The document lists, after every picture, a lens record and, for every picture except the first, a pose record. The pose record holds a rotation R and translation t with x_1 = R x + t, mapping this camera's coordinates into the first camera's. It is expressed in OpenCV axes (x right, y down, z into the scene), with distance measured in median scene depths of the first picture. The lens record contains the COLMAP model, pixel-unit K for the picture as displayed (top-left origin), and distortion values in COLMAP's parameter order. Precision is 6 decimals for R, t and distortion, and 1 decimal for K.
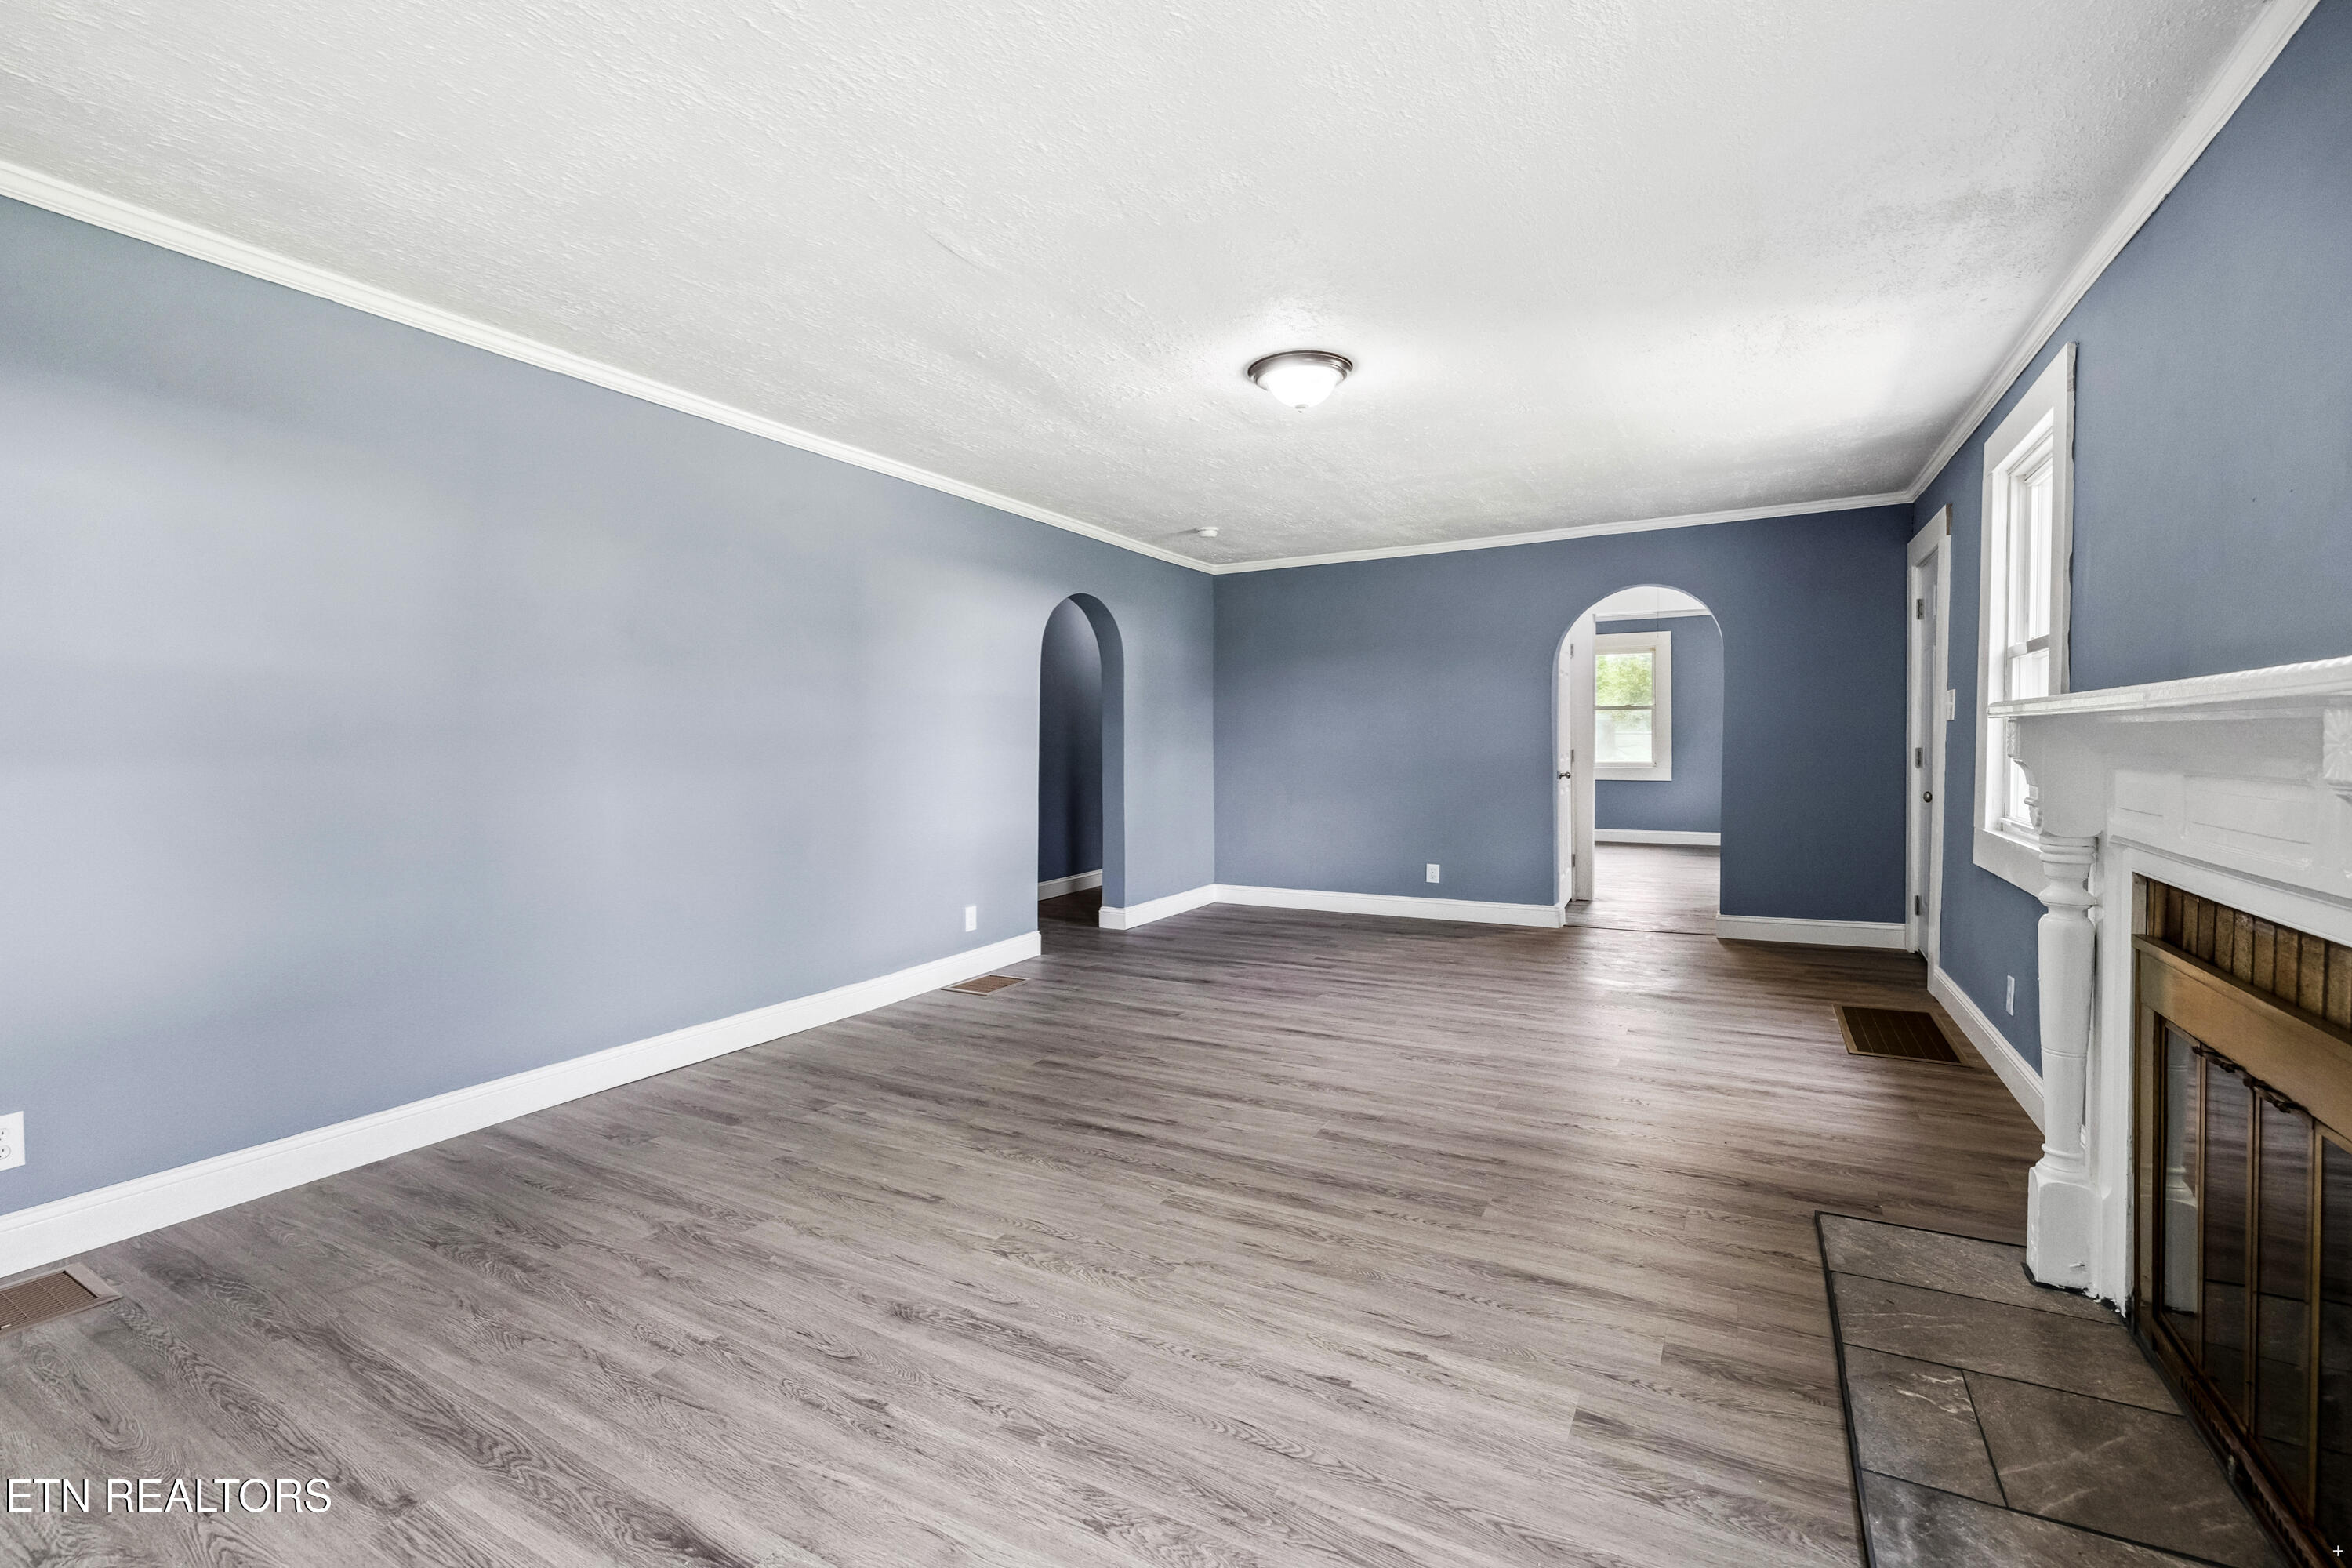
lens RADIAL K [[967.0, 0, 1180.9], [0, 967.0, 760.2], [0, 0, 1]] dist [0.001853, 0.000113]
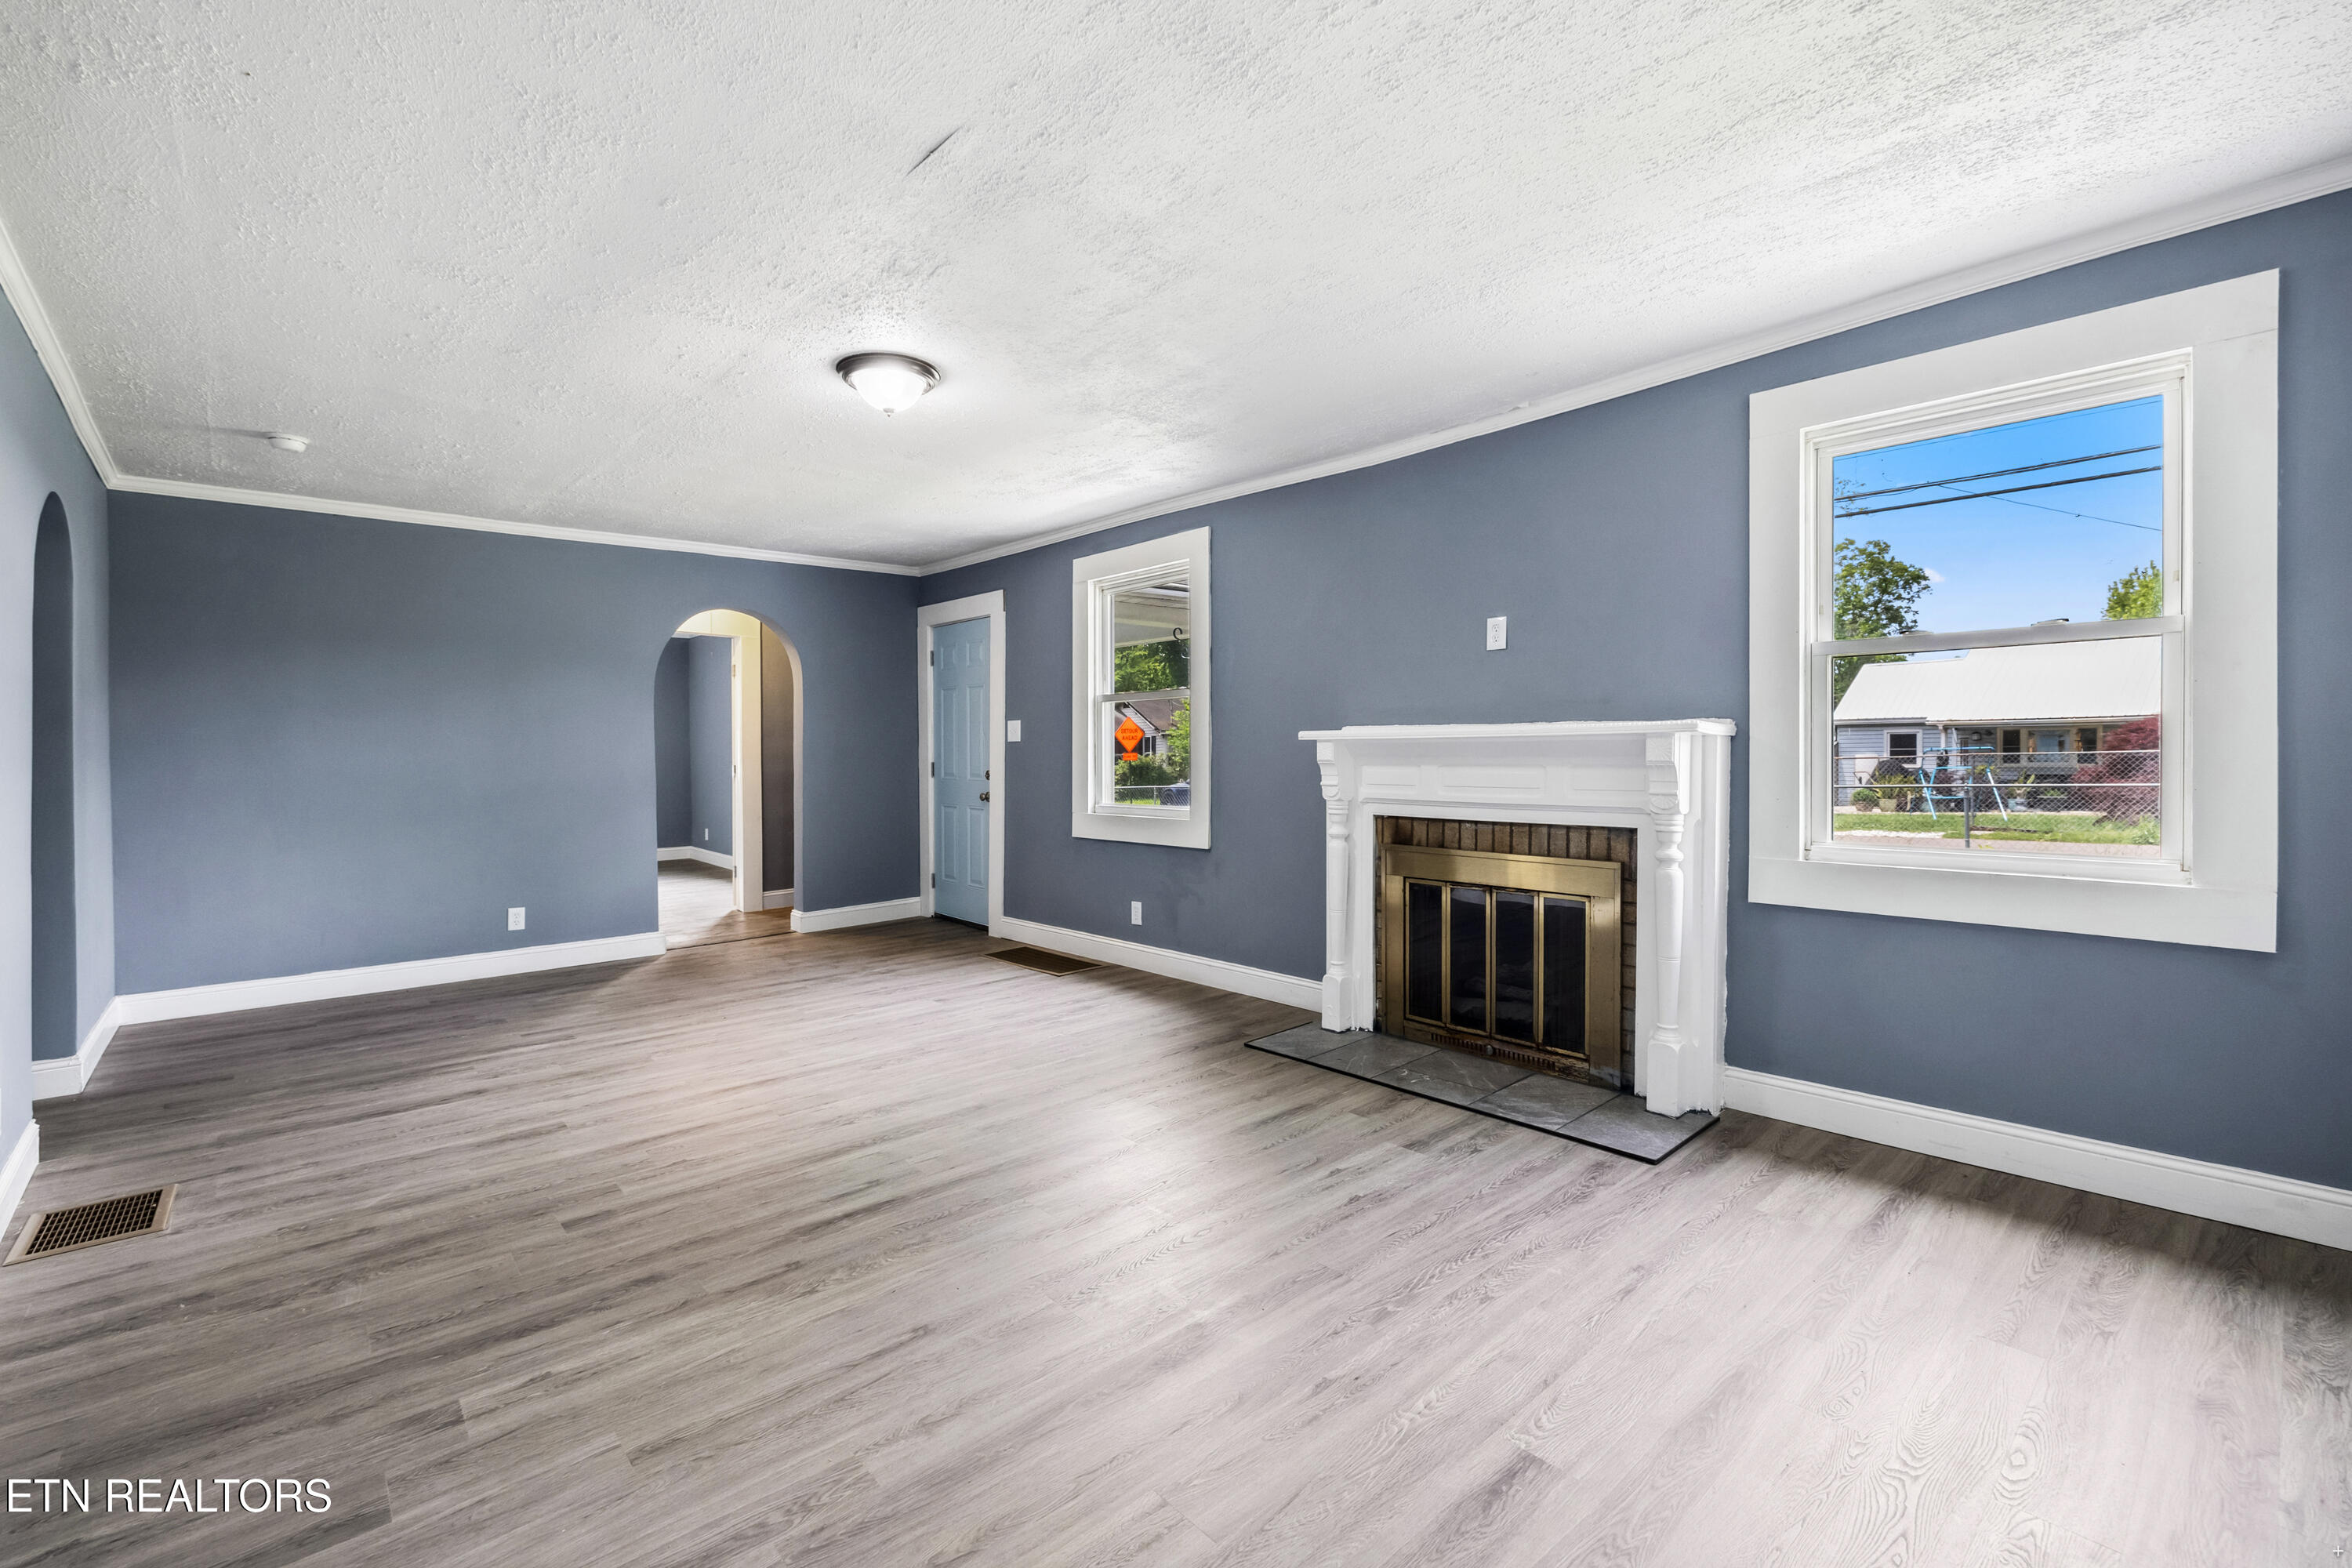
lens RADIAL K [[1029.5, 0, 1091.3], [0, 1029.5, 763.7], [0, 0, 1]] dist [-0.000145, -0.000047]
pose [[0.377011, -0.006571, 0.926185, -0.804206], [0.024949, 0.999684, -0.003064, -0.001799], [-0.925873, 0.024262, 0.377056, 0.448743]]
